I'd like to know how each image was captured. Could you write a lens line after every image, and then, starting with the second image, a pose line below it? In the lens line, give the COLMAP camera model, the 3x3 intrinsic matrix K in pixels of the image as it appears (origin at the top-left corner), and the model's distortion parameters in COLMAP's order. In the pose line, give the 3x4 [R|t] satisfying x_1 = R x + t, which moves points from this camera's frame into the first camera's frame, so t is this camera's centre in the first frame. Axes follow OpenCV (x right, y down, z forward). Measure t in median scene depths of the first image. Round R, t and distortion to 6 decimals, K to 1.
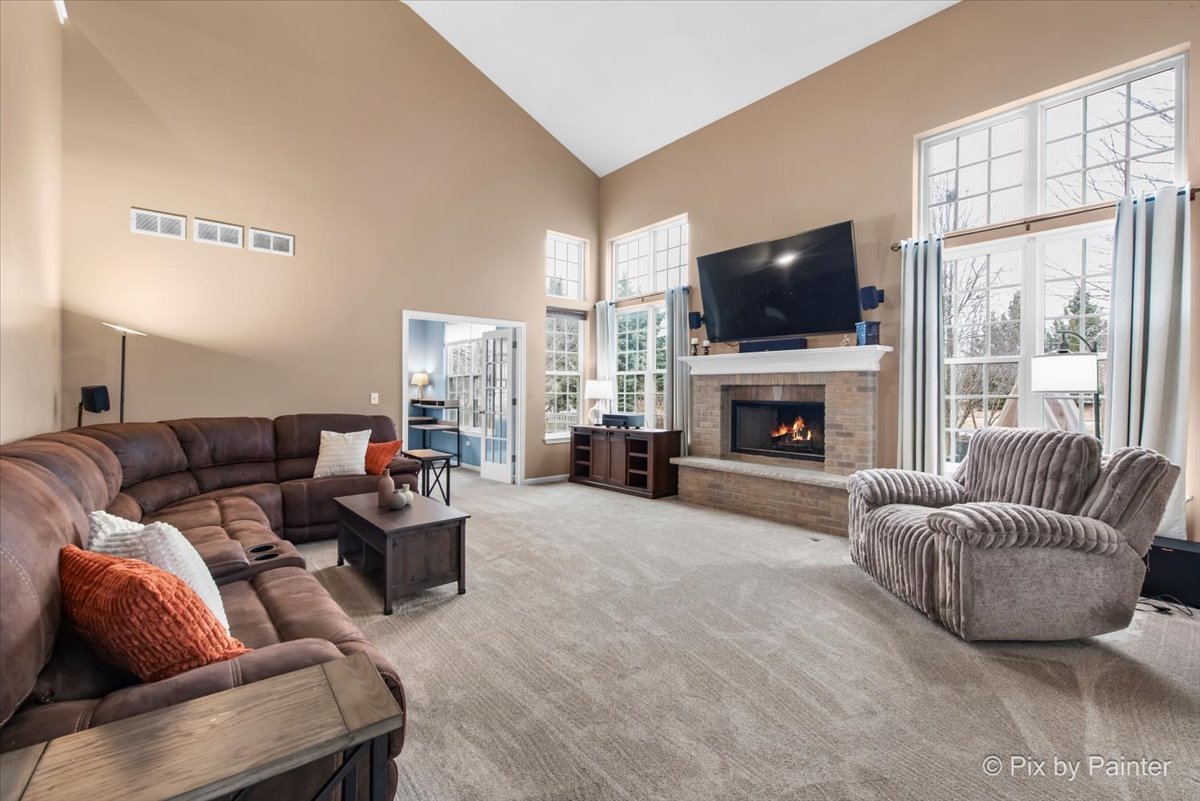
lens RADIAL K [[511.5, 0, 596.8], [0, 511.5, 391.1], [0, 0, 1]] dist [0.005541, 0.000919]
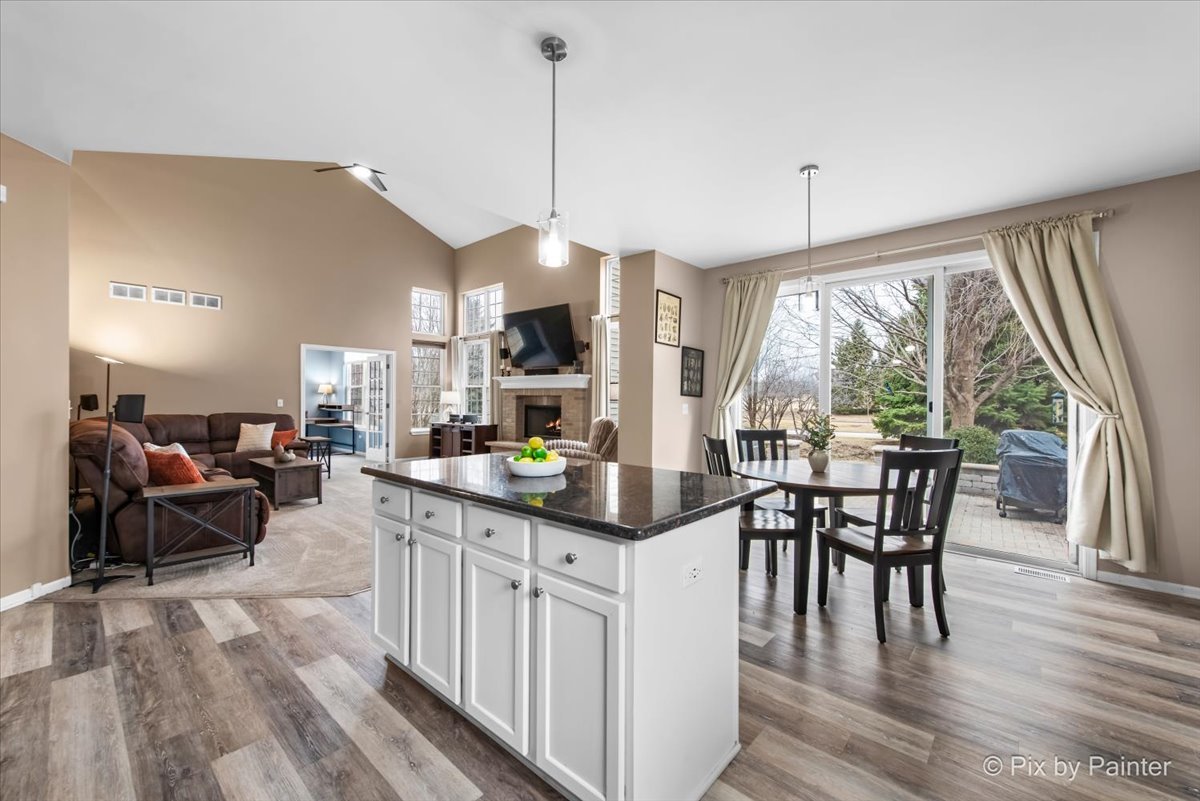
lens RADIAL K [[484.6, 0, 596.0], [0, 484.6, 402.2], [0, 0, 1]] dist [0.011285, -0.000961]
pose [[0.991702, 0.003485, 0.128510, 0.291804], [-0.004487, 0.999962, 0.007514, -0.003026], [-0.128479, -0.008028, 0.991680, -0.519752]]
